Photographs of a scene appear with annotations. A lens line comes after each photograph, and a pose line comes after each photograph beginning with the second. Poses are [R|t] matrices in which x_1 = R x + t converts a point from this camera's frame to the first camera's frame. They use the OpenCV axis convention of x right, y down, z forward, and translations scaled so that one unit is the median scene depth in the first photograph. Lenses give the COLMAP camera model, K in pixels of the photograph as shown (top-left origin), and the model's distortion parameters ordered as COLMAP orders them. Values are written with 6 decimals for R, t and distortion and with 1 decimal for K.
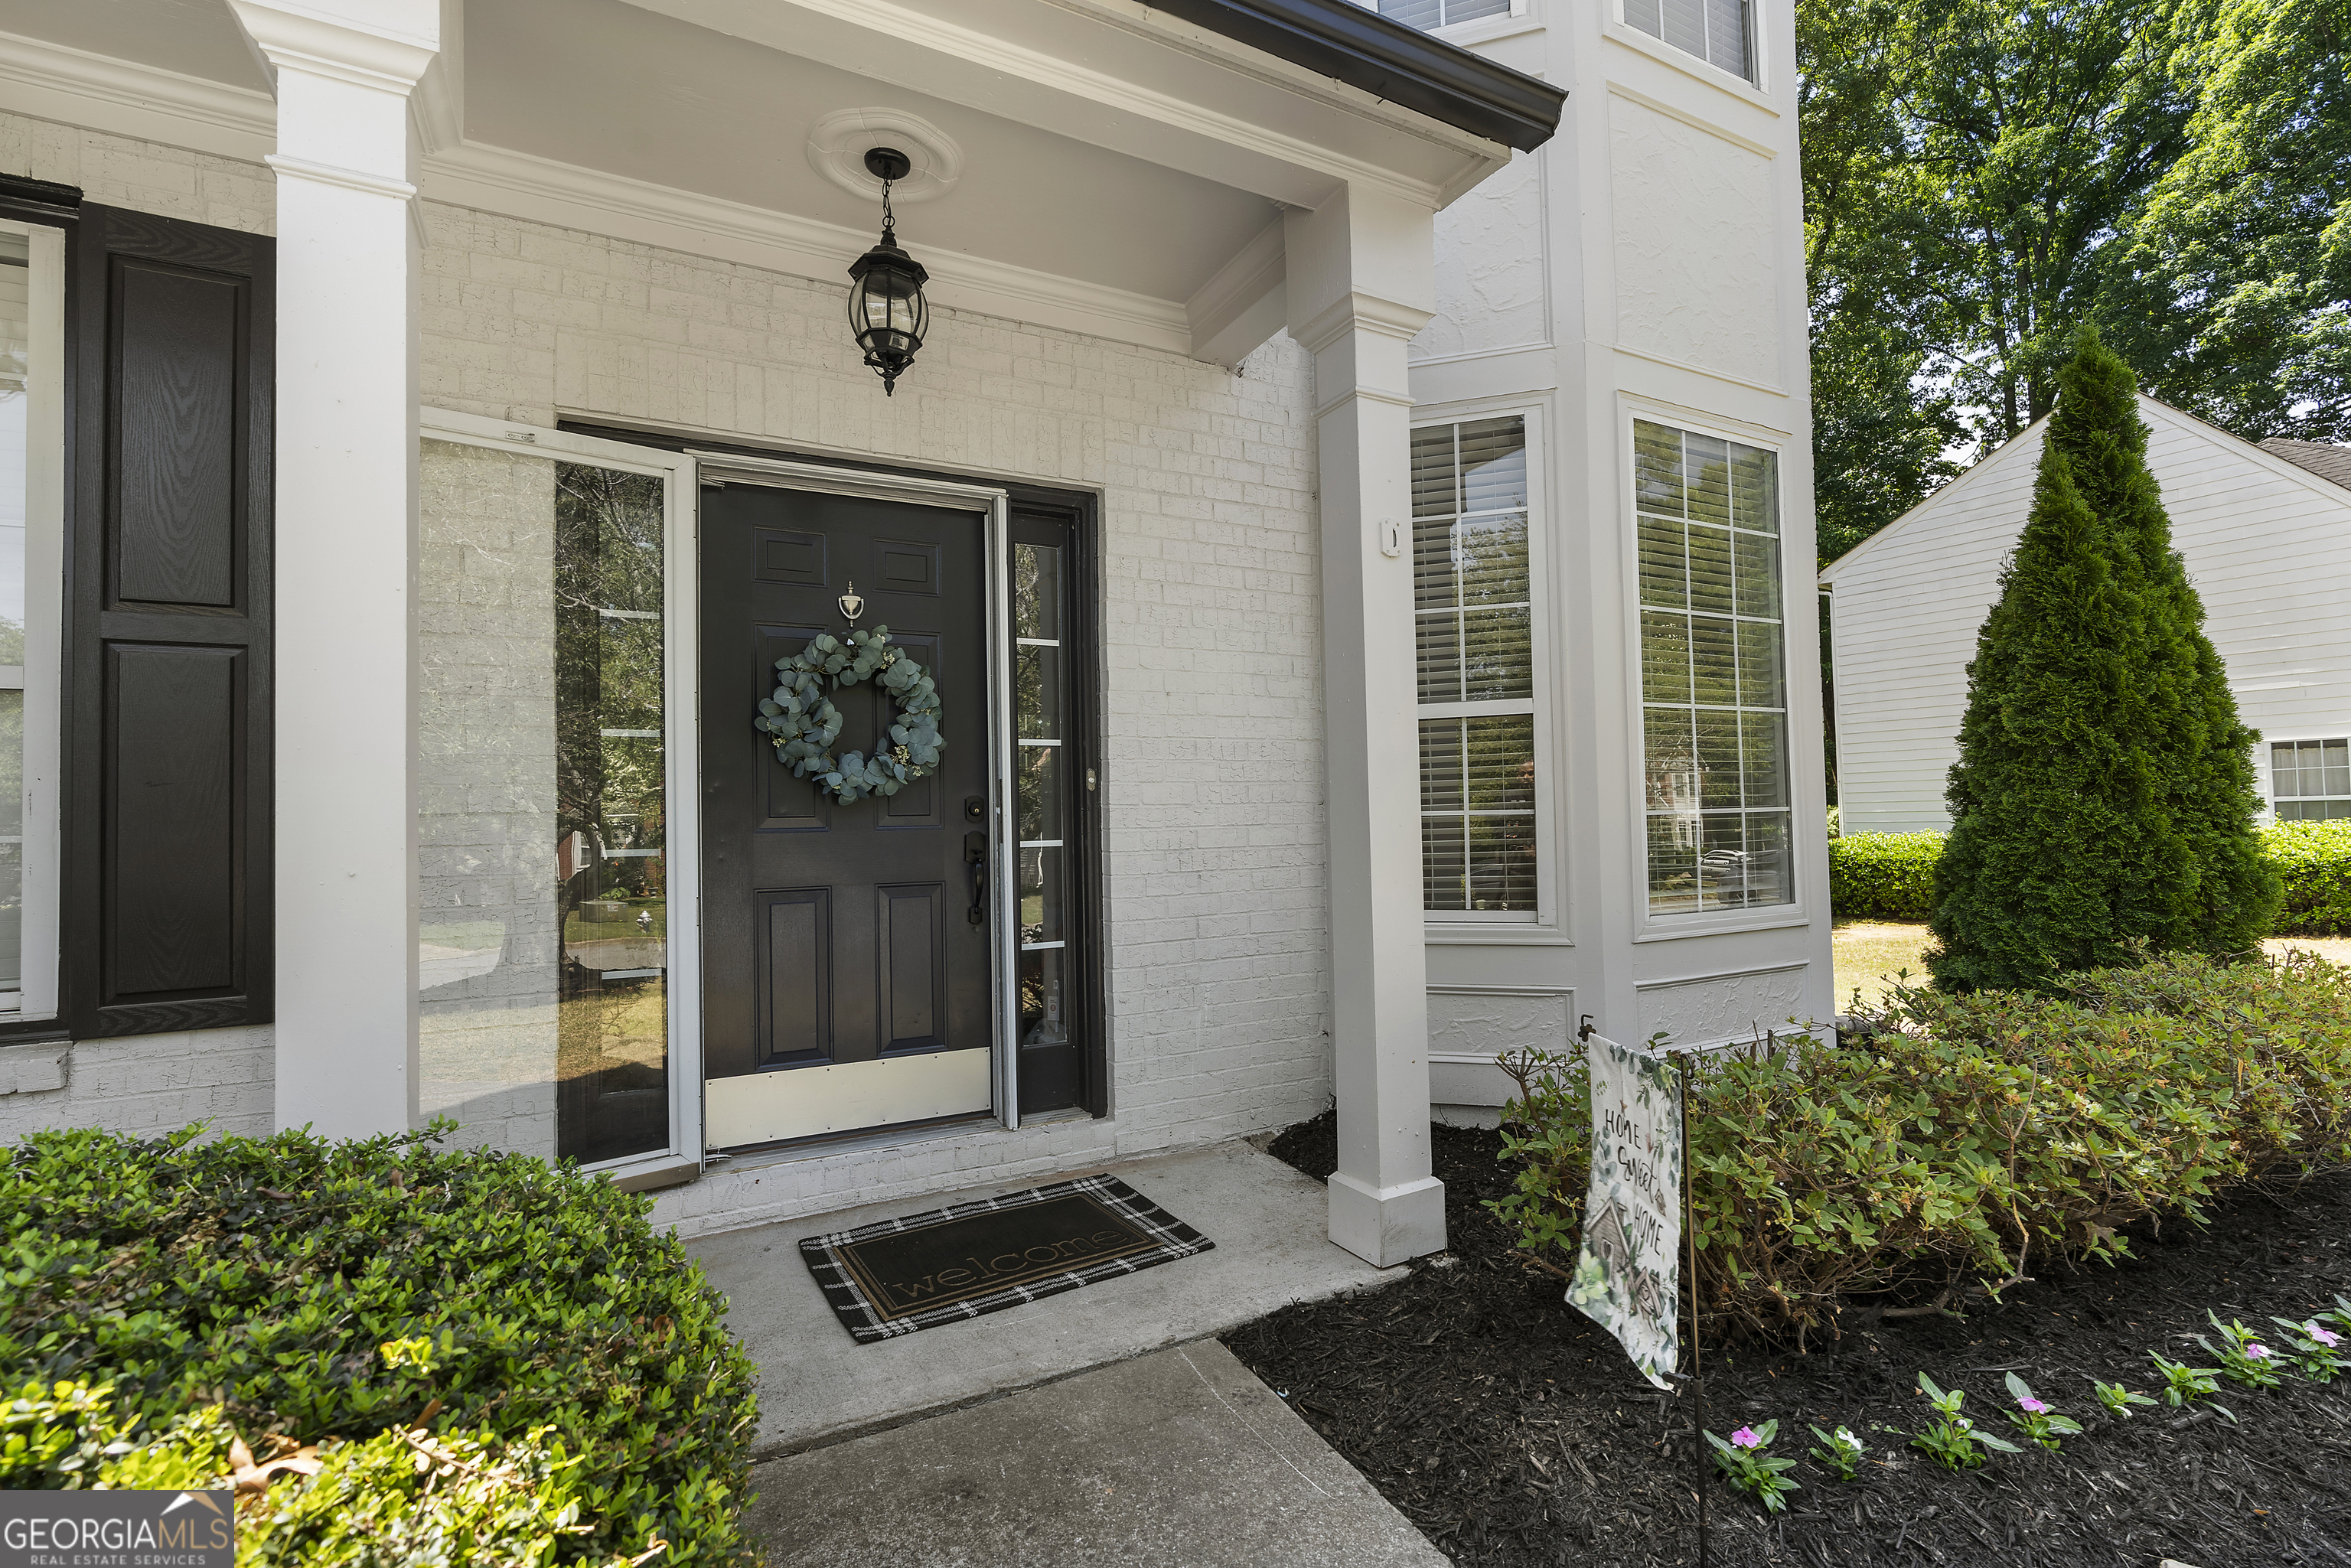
lens RADIAL K [[1072.0, 0, 1174.1], [0, 1072.0, 784.9], [0, 0, 1]] dist [0.002073, -0.000019]
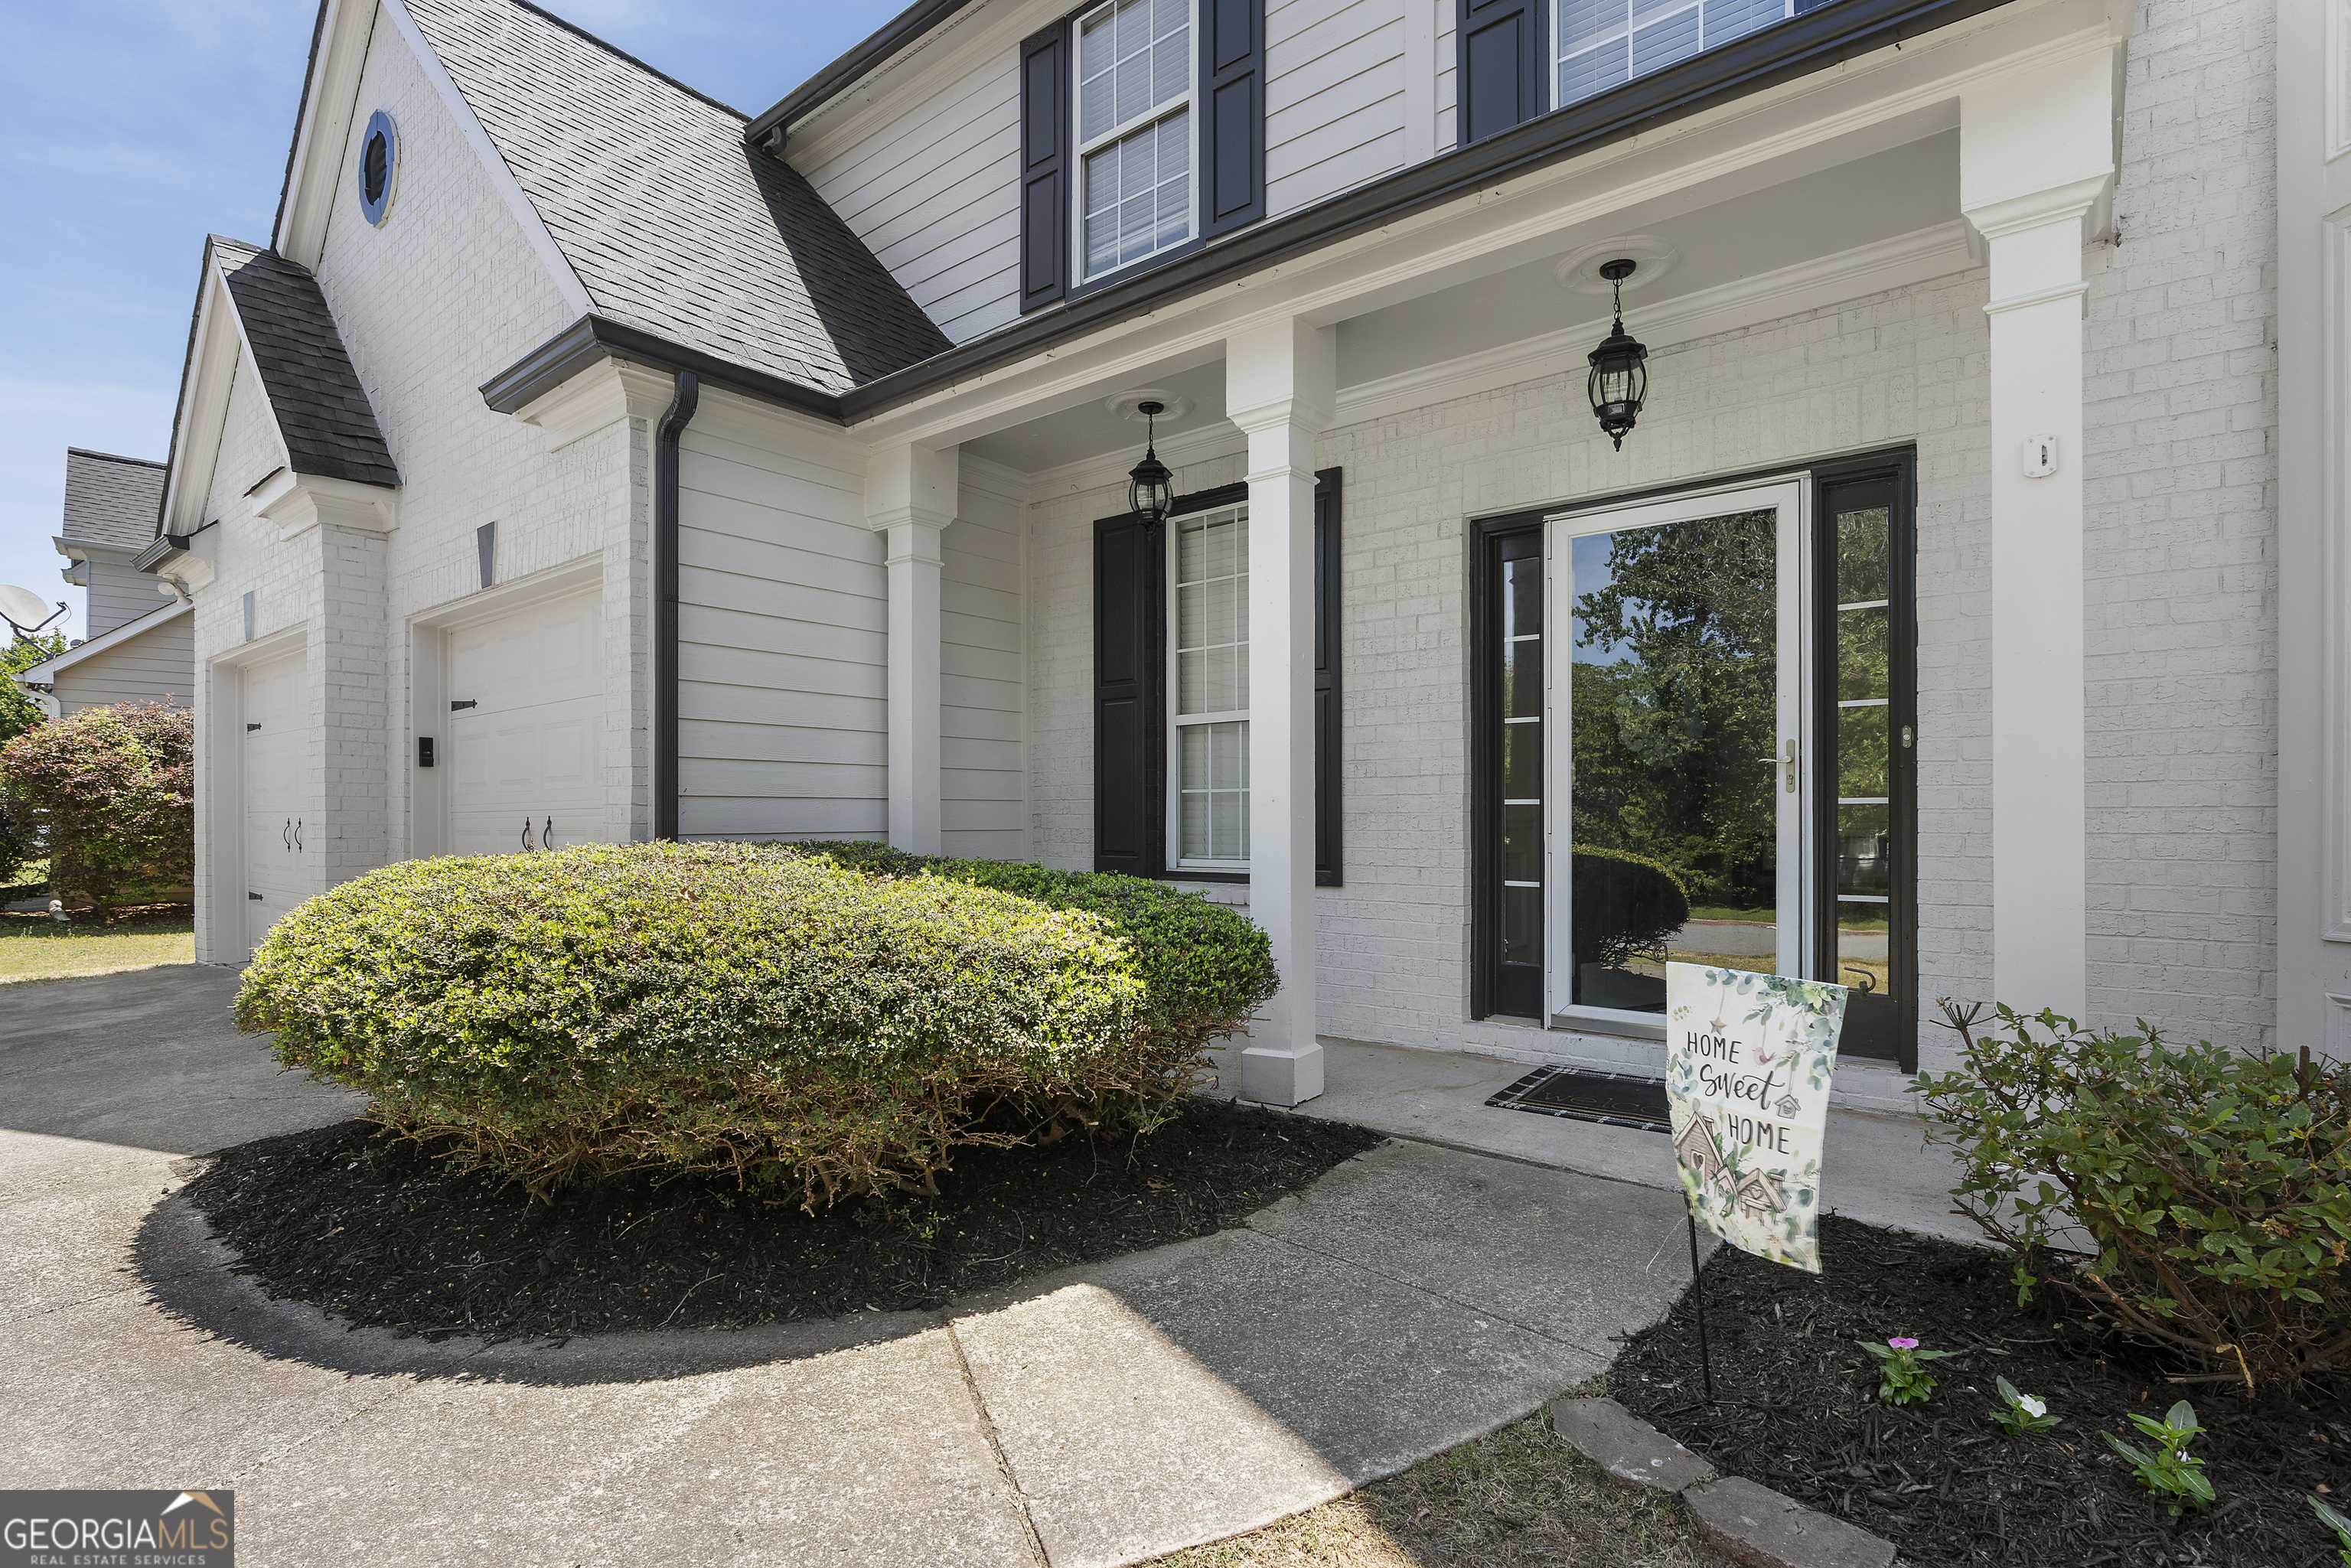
lens RADIAL K [[1130.2, 0, 1167.5], [0, 1130.2, 797.9], [0, 0, 1]] dist [-0.000545, 0.000238]
pose [[0.392977, 0.008479, -0.919509, 0.635173], [0.027479, 0.999403, 0.020960, 0.011567], [0.919138, -0.033504, 0.392509, -0.046453]]
